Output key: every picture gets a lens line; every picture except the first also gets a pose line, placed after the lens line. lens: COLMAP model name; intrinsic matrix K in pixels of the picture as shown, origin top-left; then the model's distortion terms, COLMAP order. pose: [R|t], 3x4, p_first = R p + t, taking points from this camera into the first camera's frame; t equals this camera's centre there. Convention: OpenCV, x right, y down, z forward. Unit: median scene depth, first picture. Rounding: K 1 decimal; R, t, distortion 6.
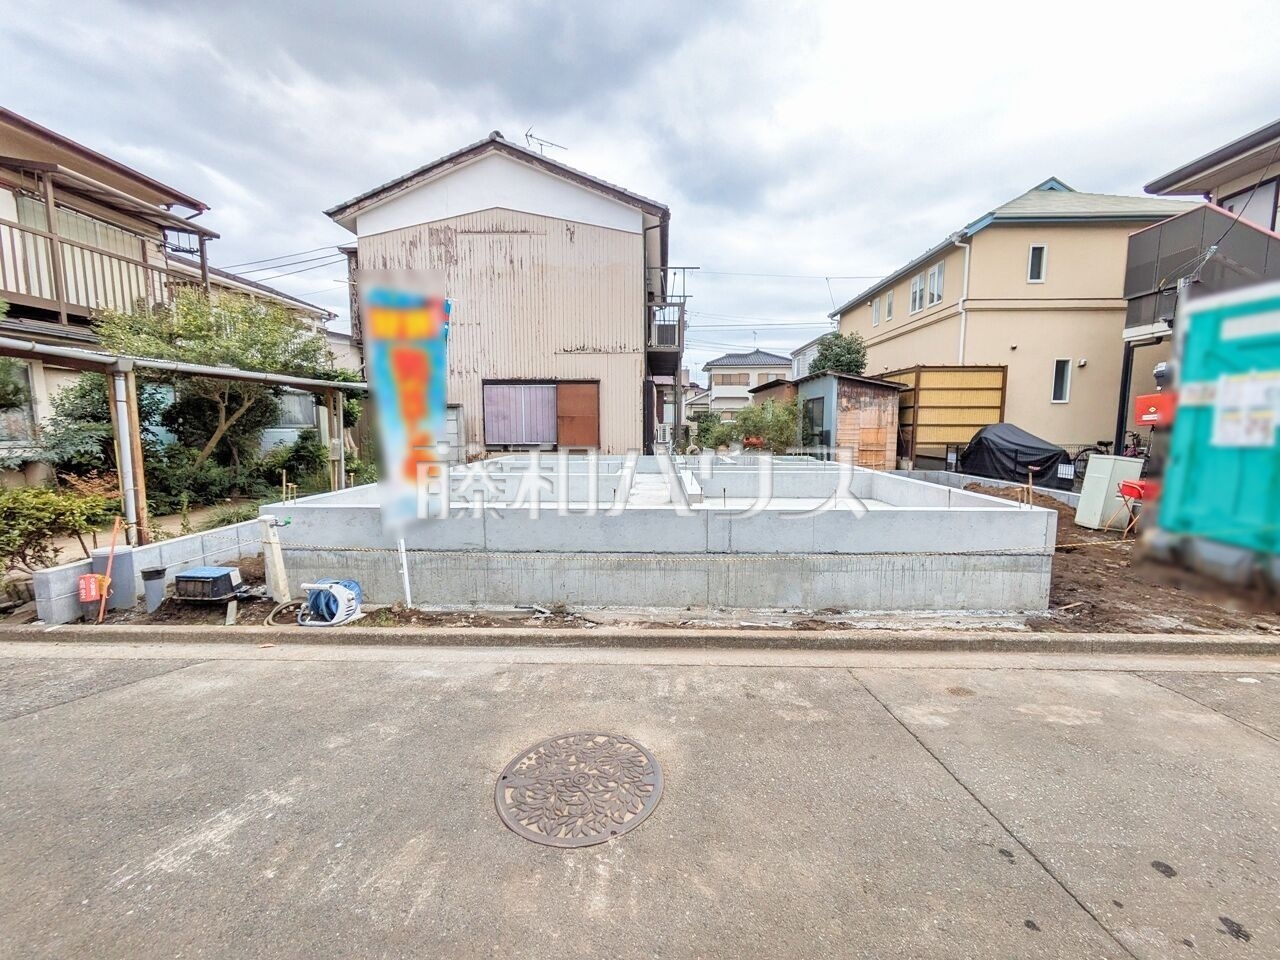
lens RADIAL K [[505.9, 0, 644.8], [0, 505.9, 478.8], [0, 0, 1]] dist [-0.001282, 0.001511]
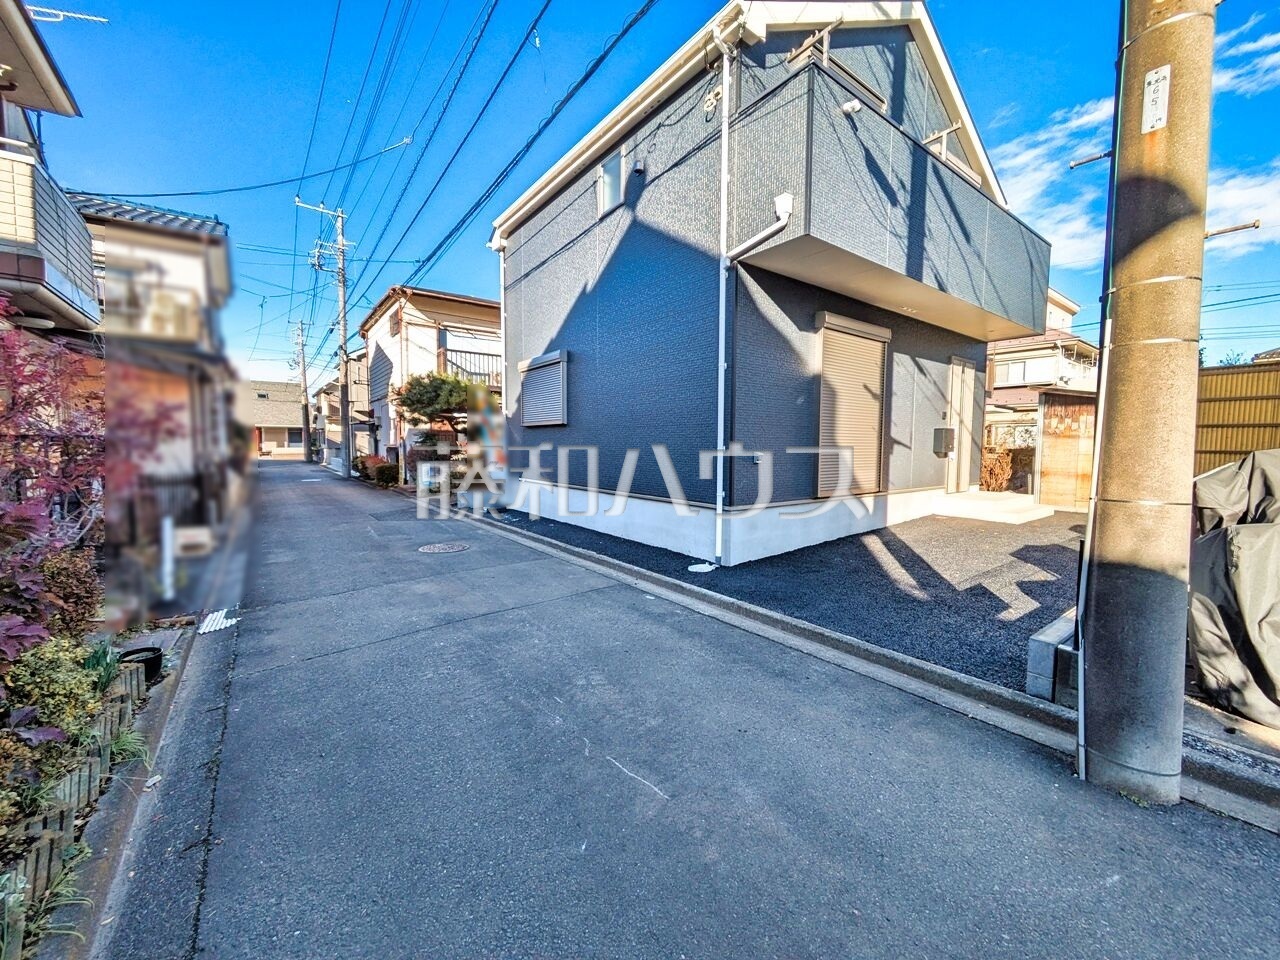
lens RADIAL K [[505.9, 0, 644.8], [0, 505.9, 476.7], [0, 0, 1]] dist [-0.001282, 0.001511]
pose [[0.632002, 0.053444, -0.773122, 0.626677], [-0.089306, 0.995996, -0.004154, -0.000740], [0.769804, 0.071669, 0.634244, -0.033492]]
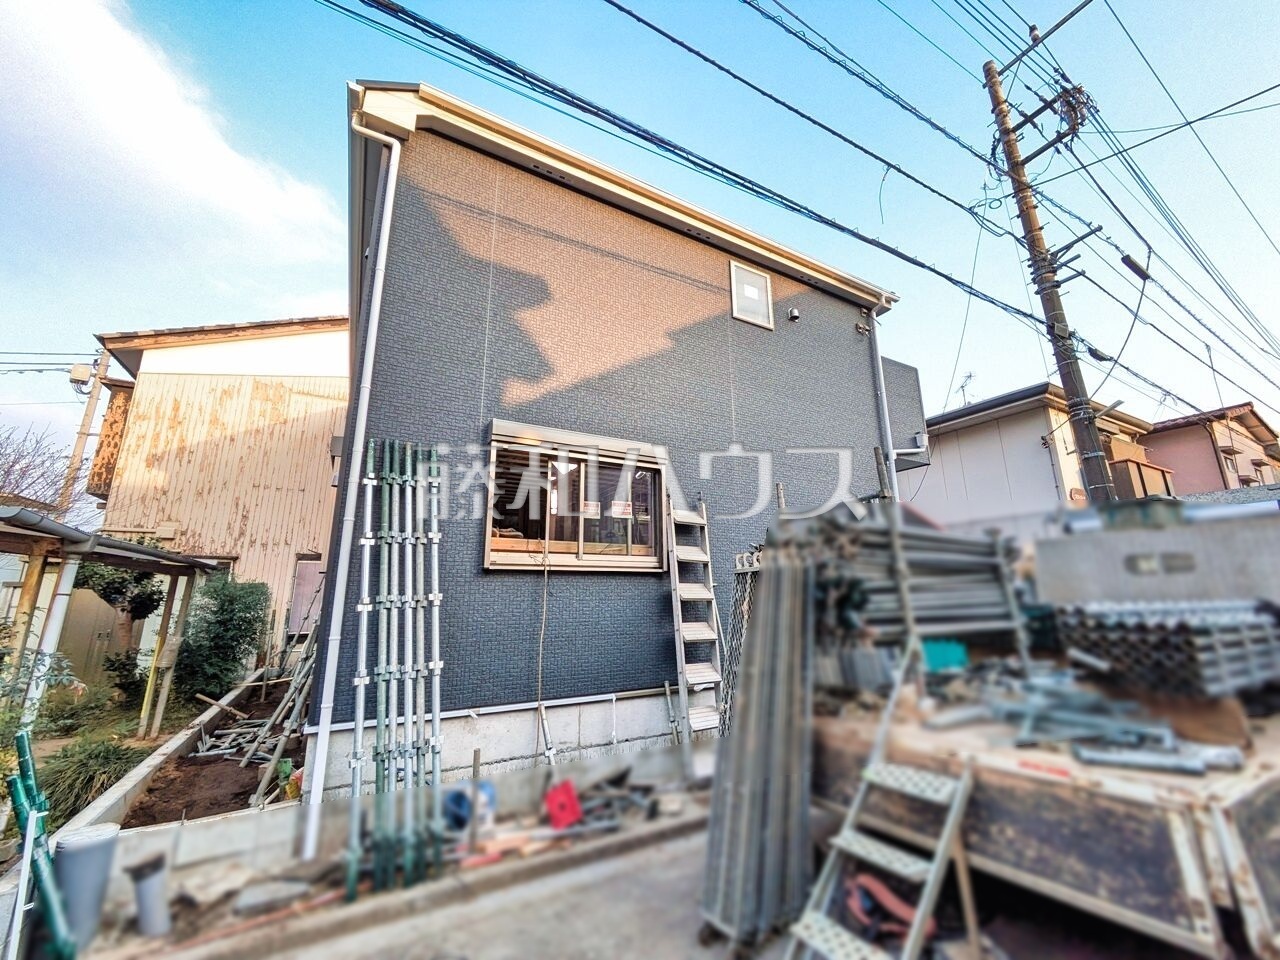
lens RADIAL K [[505.9, 0, 645.2], [0, 505.9, 478.2], [0, 0, 1]] dist [-0.001282, 0.001511]
pose [[0.850997, 0.112344, 0.513014, -0.289370], [0.065532, 0.946501, -0.315977, -0.013395], [-0.521066, 0.302514, 0.798107, -0.005750]]
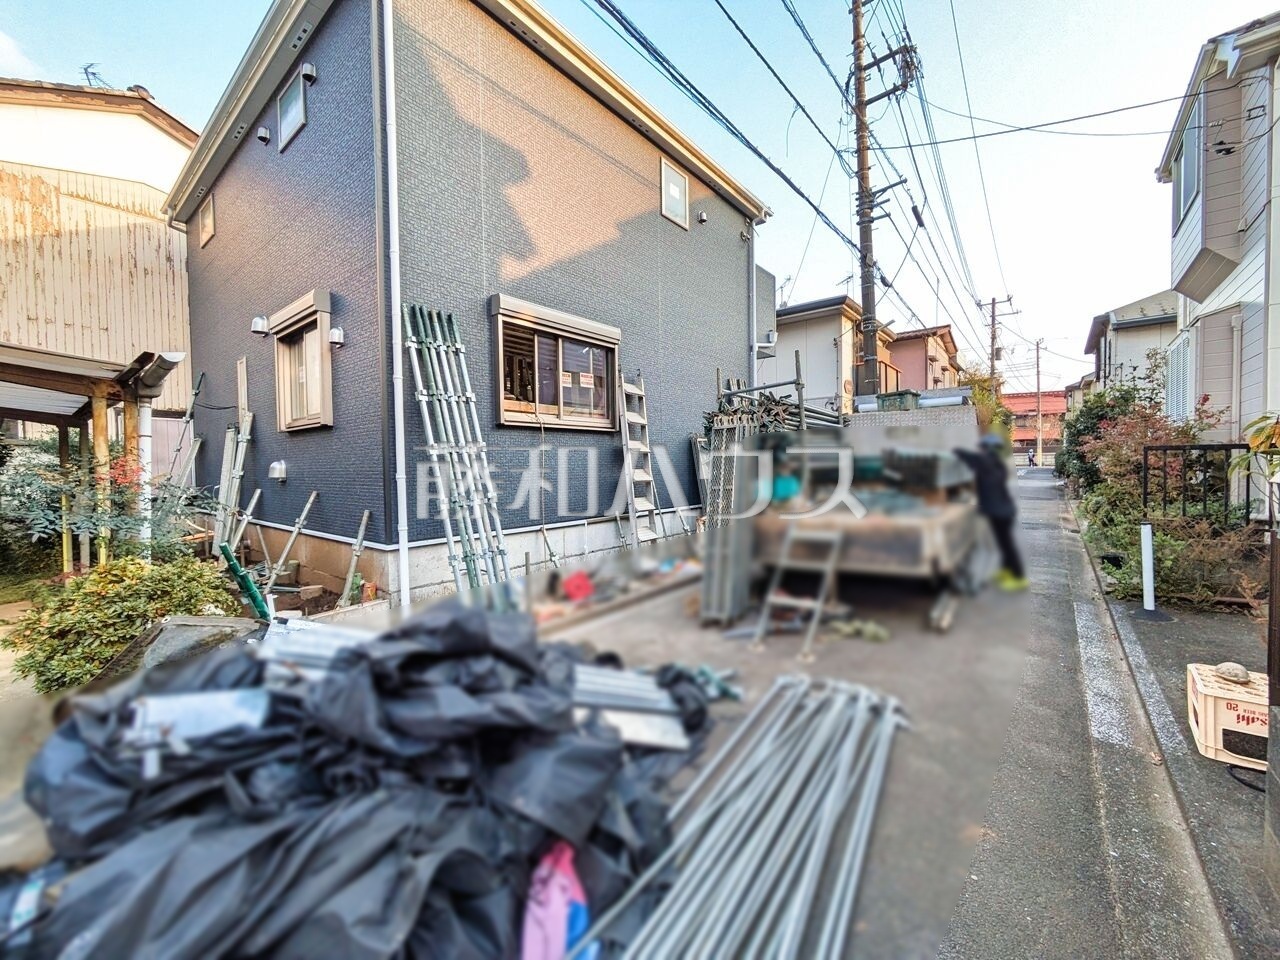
lens RADIAL K [[505.9, 0, 645.2], [0, 505.9, 478.5], [0, 0, 1]] dist [-0.001282, 0.001511]
pose [[0.599504, -0.031970, 0.799733, -0.470575], [0.100875, 0.994252, -0.035874, 0.001796], [-0.793989, 0.102180, 0.599283, 0.001600]]
